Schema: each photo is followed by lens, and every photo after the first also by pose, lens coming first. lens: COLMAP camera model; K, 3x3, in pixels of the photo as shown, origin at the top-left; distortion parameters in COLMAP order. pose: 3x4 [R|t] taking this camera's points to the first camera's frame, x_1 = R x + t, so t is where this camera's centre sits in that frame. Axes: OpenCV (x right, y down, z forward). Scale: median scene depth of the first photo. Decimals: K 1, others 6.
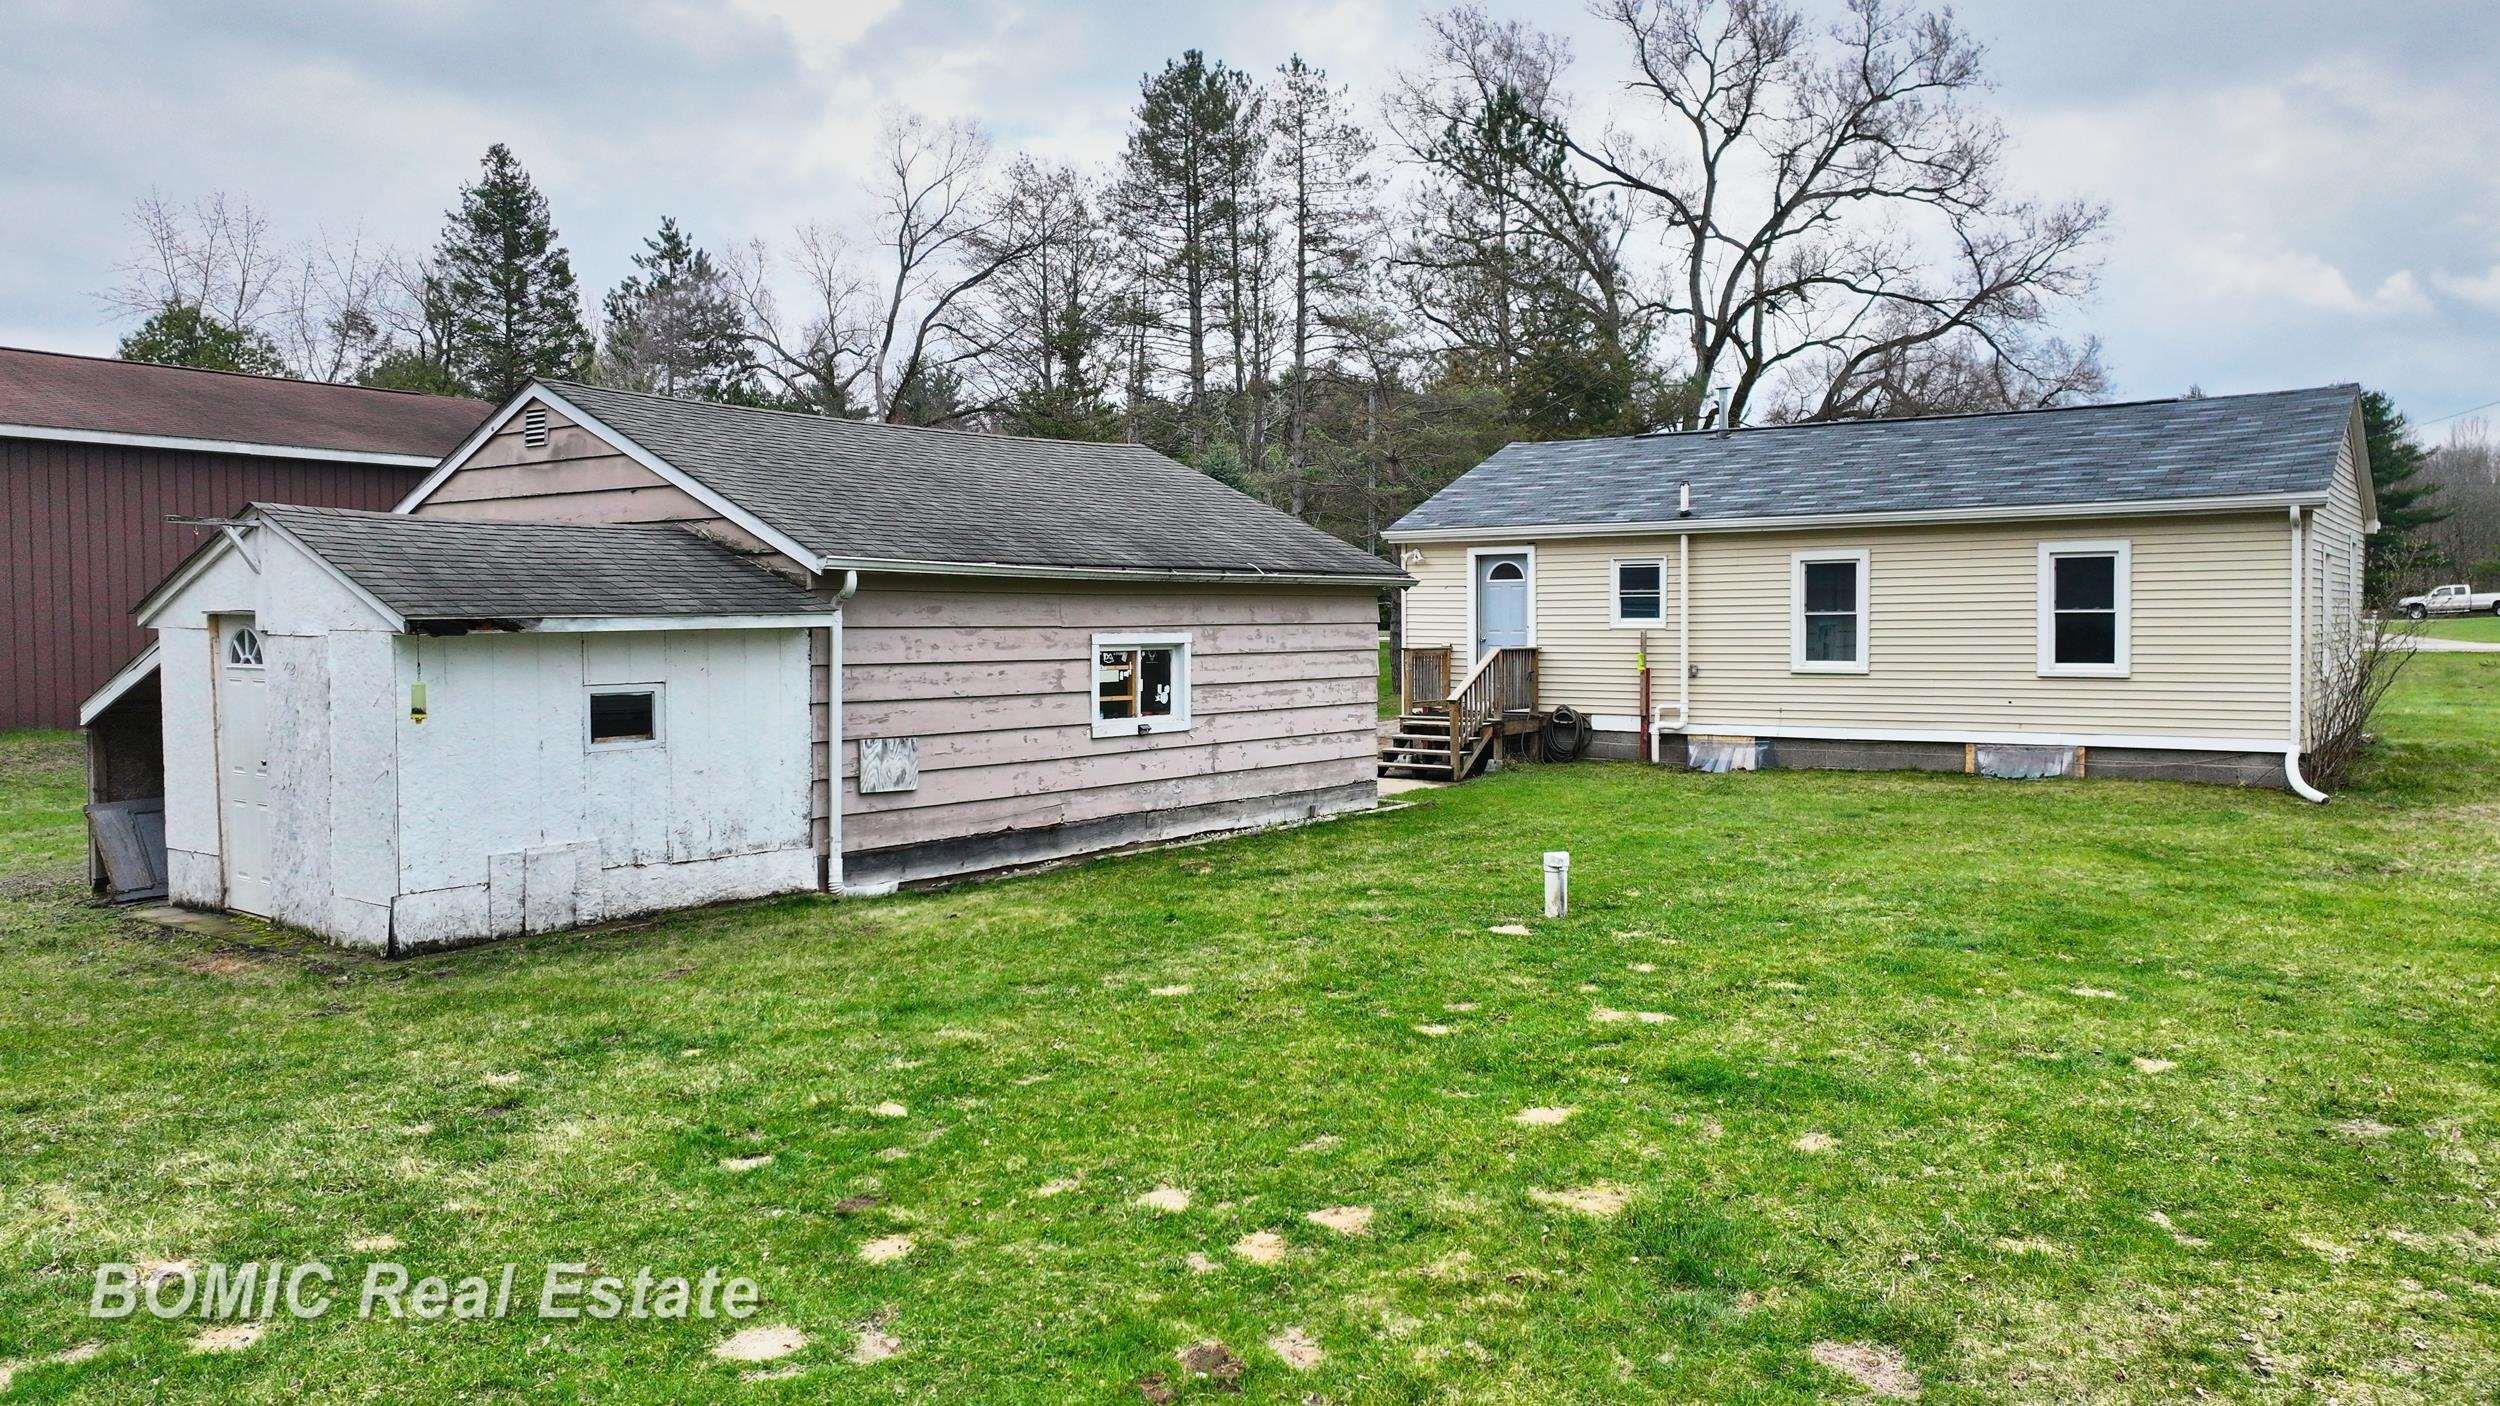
lens RADIAL K [[1751.5, 0, 1250.0], [0, 1751.5, 703.0], [0, 0, 1]] dist [0.009978, -0.002388]
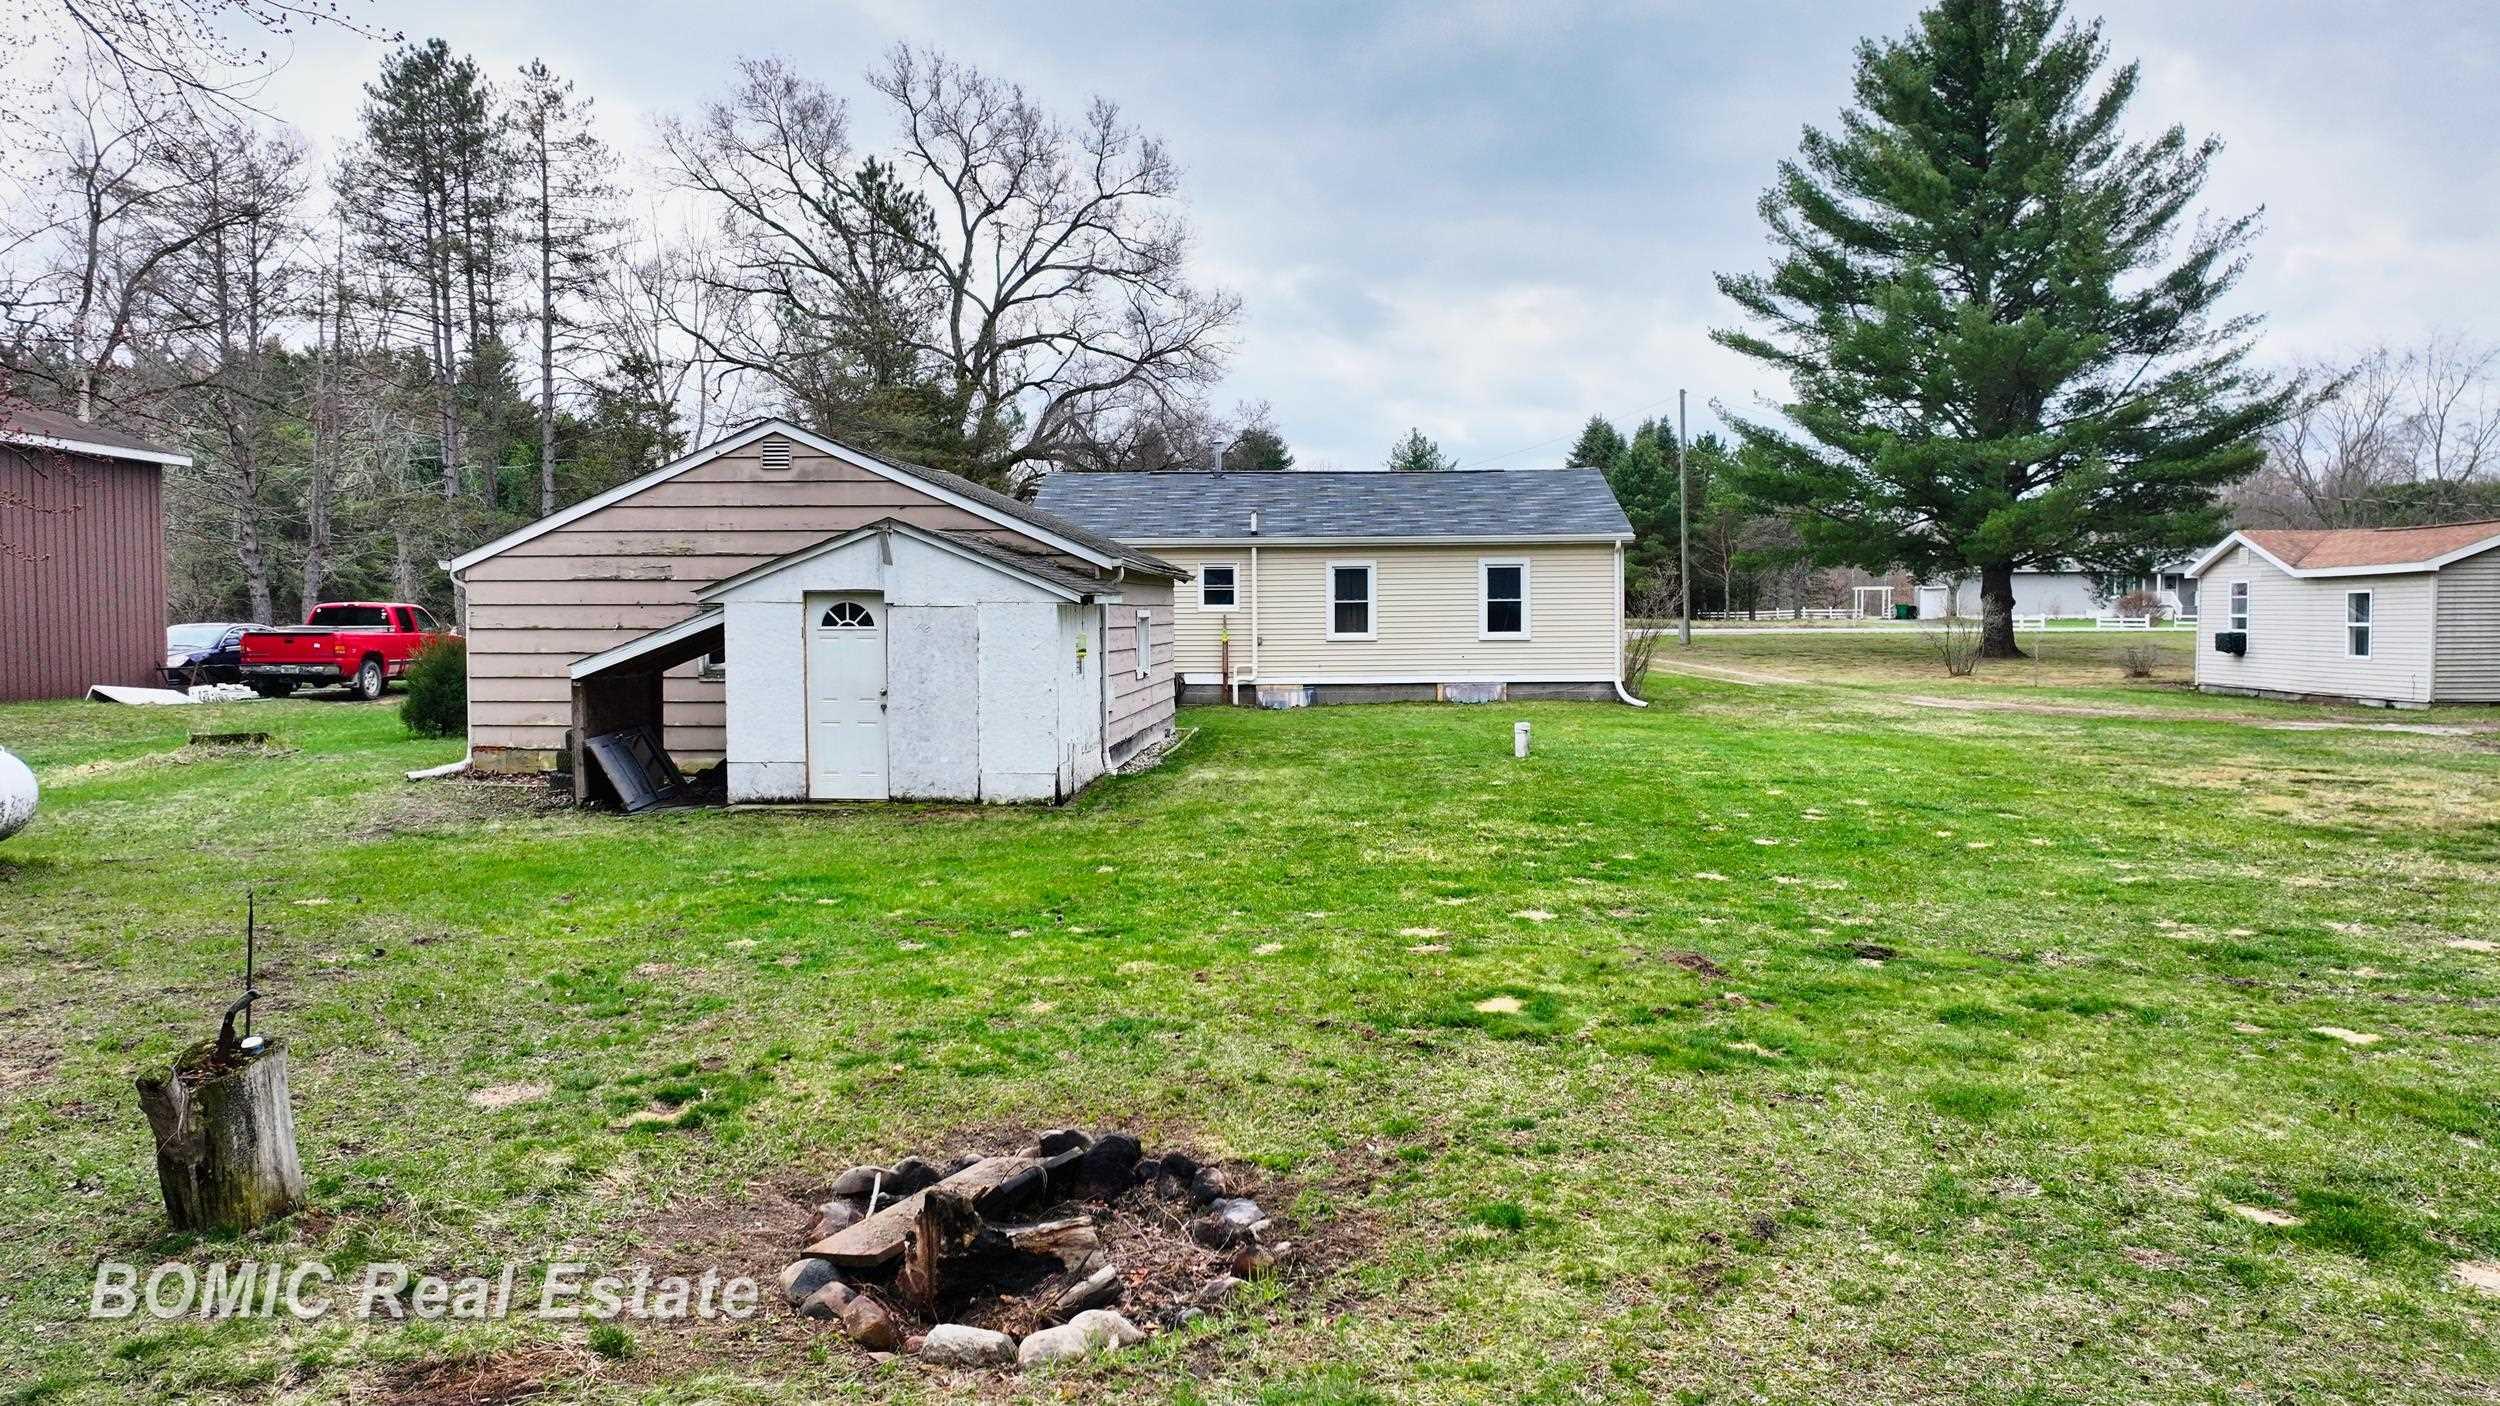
lens RADIAL K [[1751.5, 0, 1250.0], [0, 1751.5, 703.0], [0, 0, 1]] dist [0.009978, -0.002388]
pose [[0.826732, -0.028808, 0.561858, -0.586113], [0.028469, 0.999551, 0.009360, 0.019931], [-0.561875, 0.008258, 0.827181, -0.205146]]
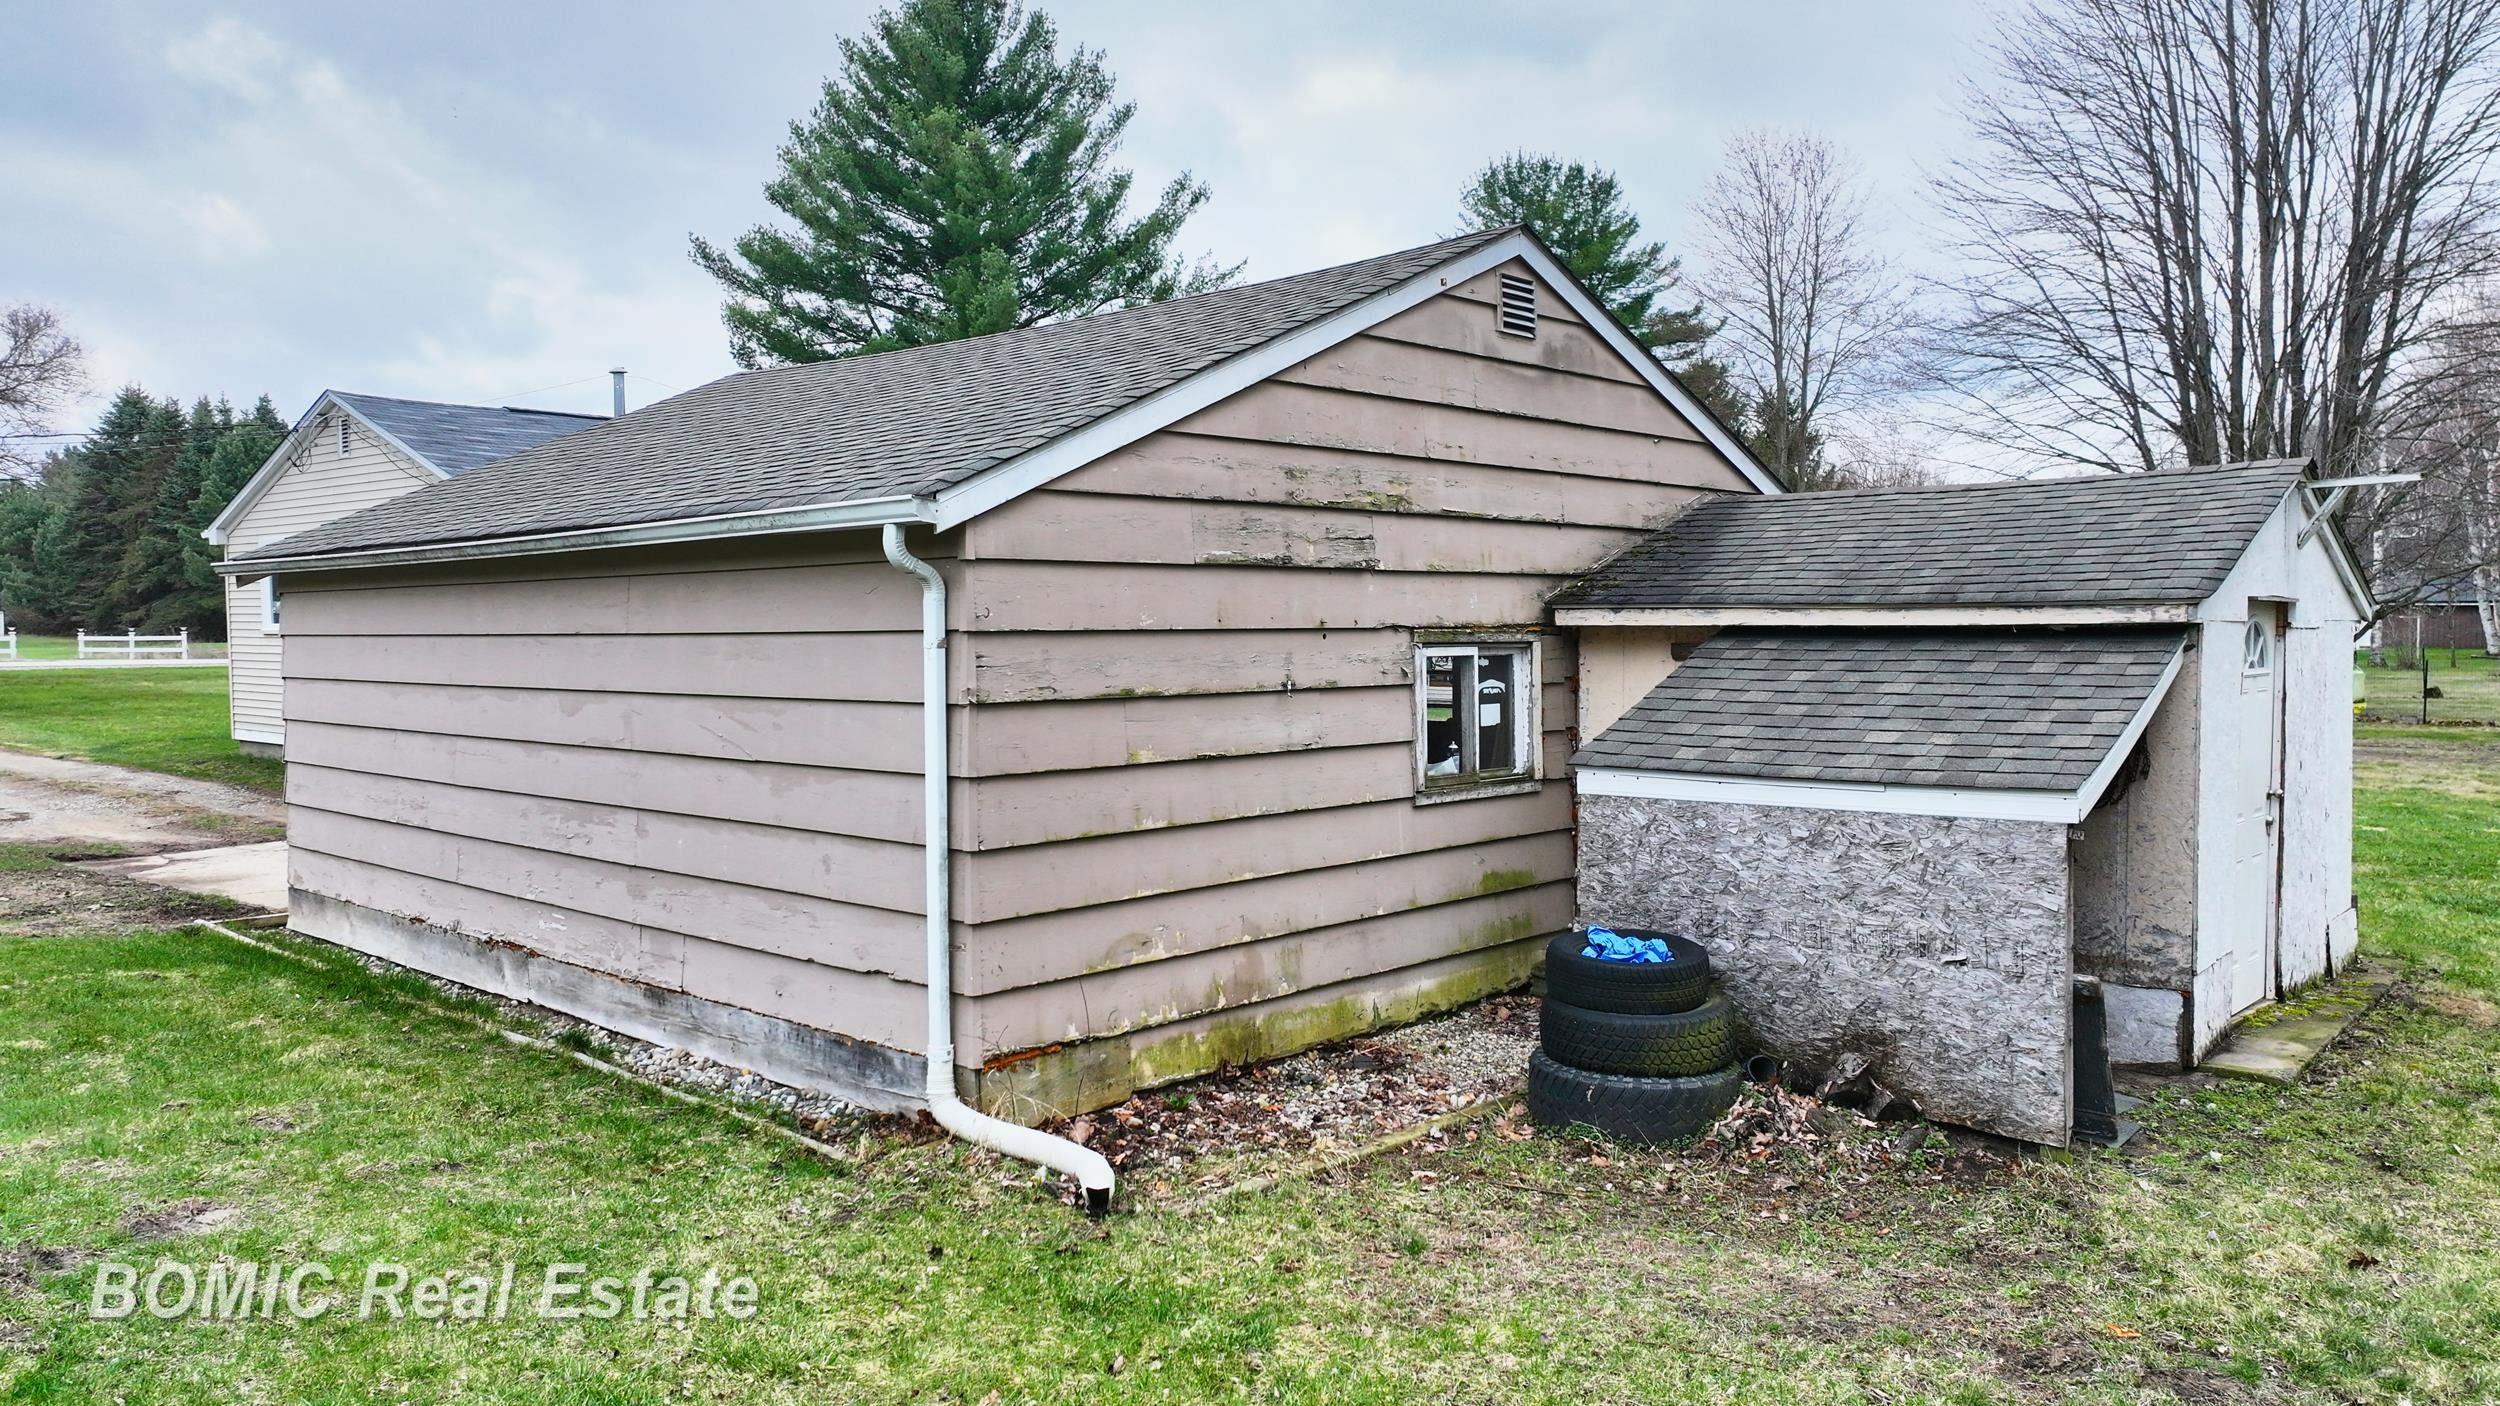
lens RADIAL K [[1751.5, 0, 1250.0], [0, 1751.5, 703.0], [0, 0, 1]] dist [0.009978, -0.002388]
pose [[0.112904, -0.042585, 0.992693, -0.703849], [0.055837, 0.997774, 0.036452, -0.030525], [-0.992036, 0.051313, 0.115030, 0.699387]]
